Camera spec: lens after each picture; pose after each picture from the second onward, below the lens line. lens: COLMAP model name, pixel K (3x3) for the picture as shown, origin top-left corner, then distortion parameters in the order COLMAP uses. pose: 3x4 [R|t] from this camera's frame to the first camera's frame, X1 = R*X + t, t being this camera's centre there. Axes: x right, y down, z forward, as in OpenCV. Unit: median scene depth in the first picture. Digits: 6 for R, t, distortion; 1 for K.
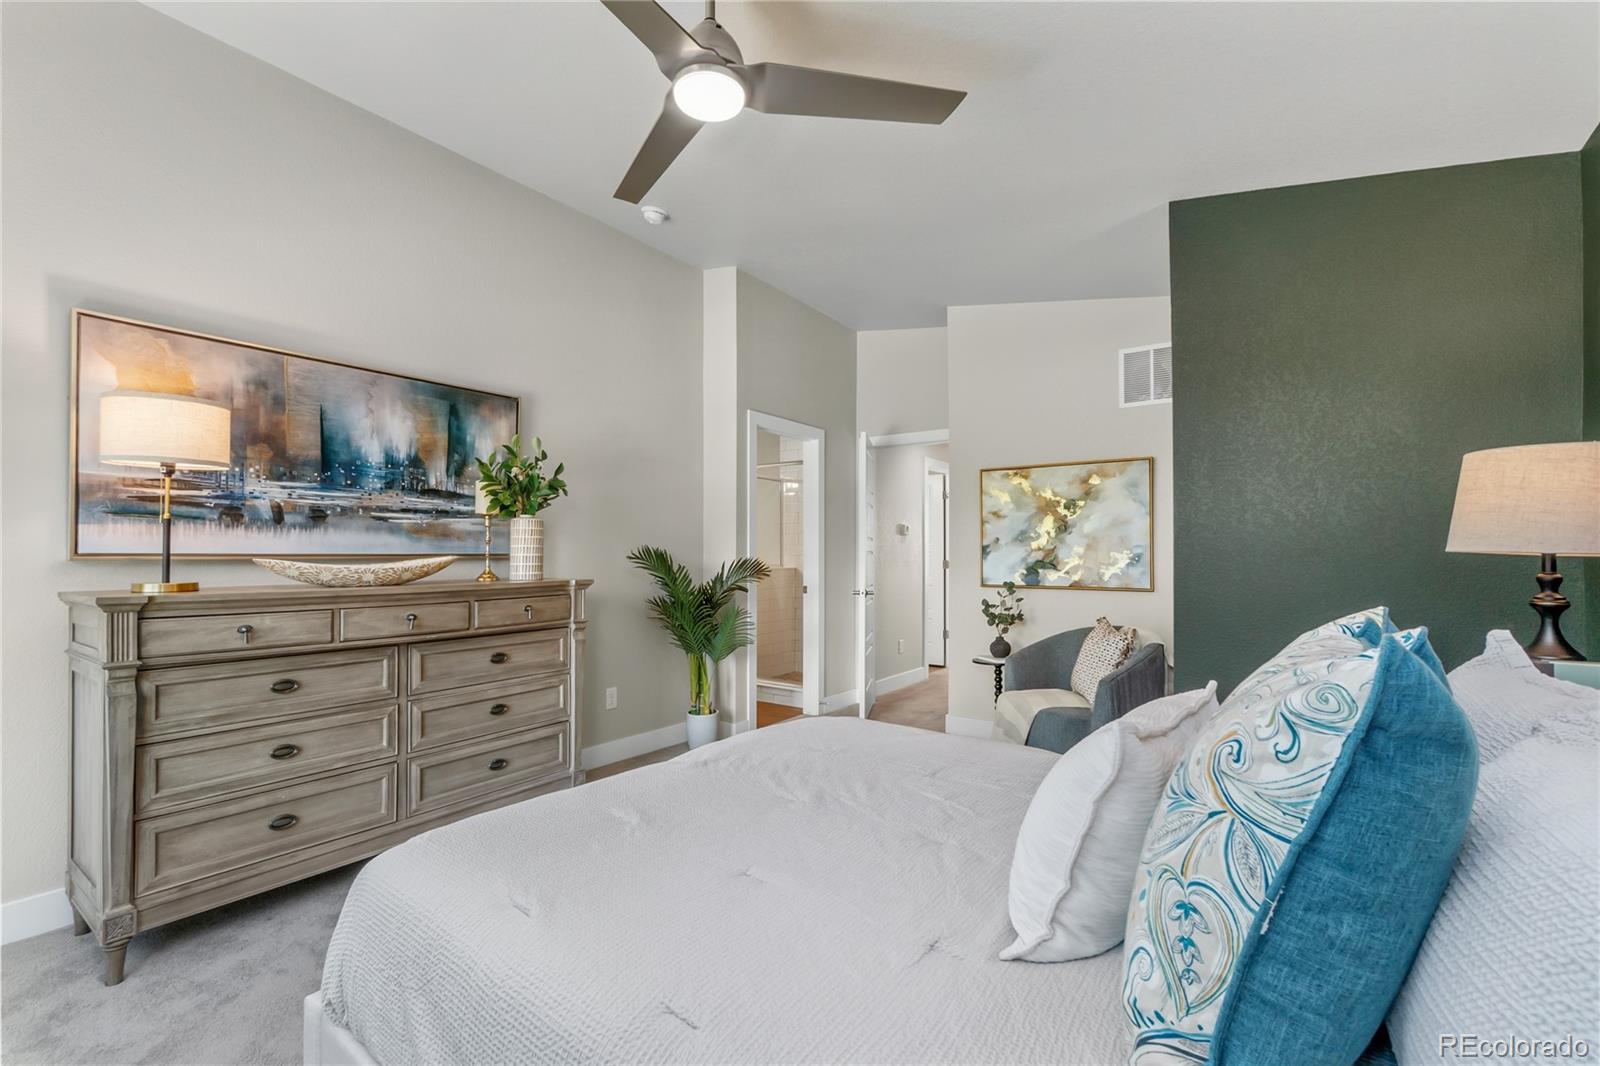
lens RADIAL K [[687.6, 0, 786.2], [0, 687.6, 546.9], [0, 0, 1]] dist [-0.001603, -0.000268]
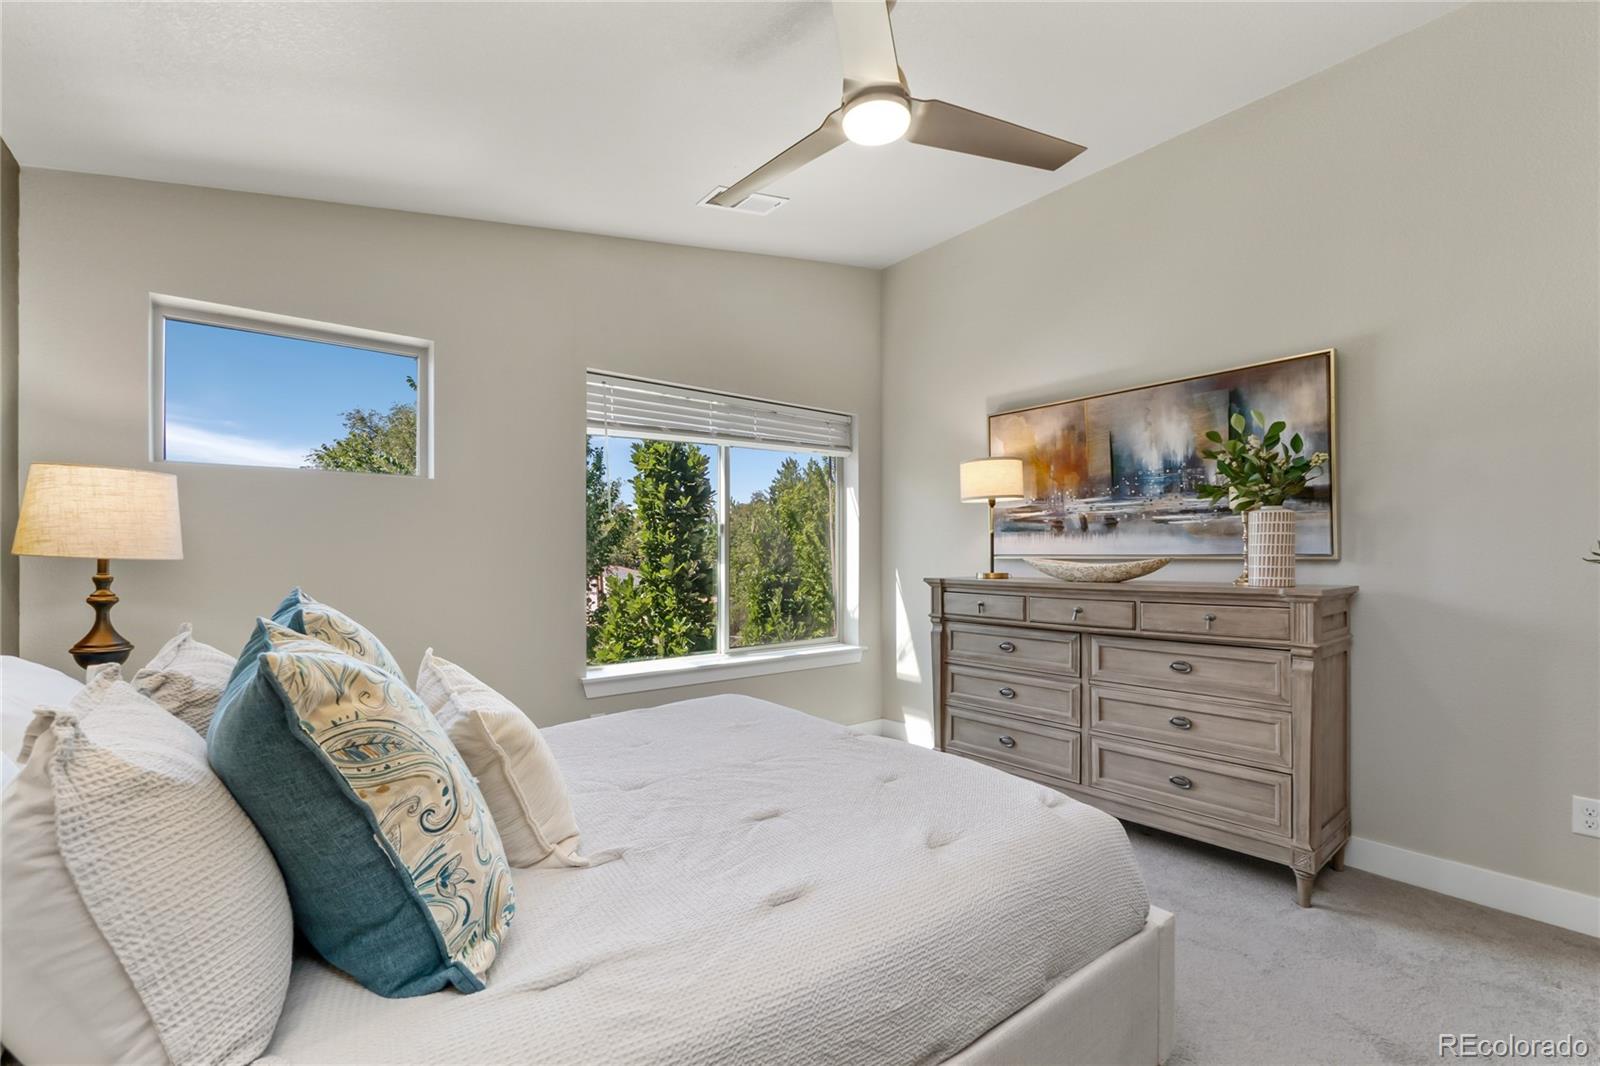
lens RADIAL K [[687.6, 0, 786.2], [0, 687.6, 546.9], [0, 0, 1]] dist [-0.001603, -0.000268]
pose [[-0.257383, -0.011796, -0.966237, 0.564141], [0.012293, 0.999805, -0.015480, 0.007570], [0.966231, -0.015862, -0.257188, 0.674162]]
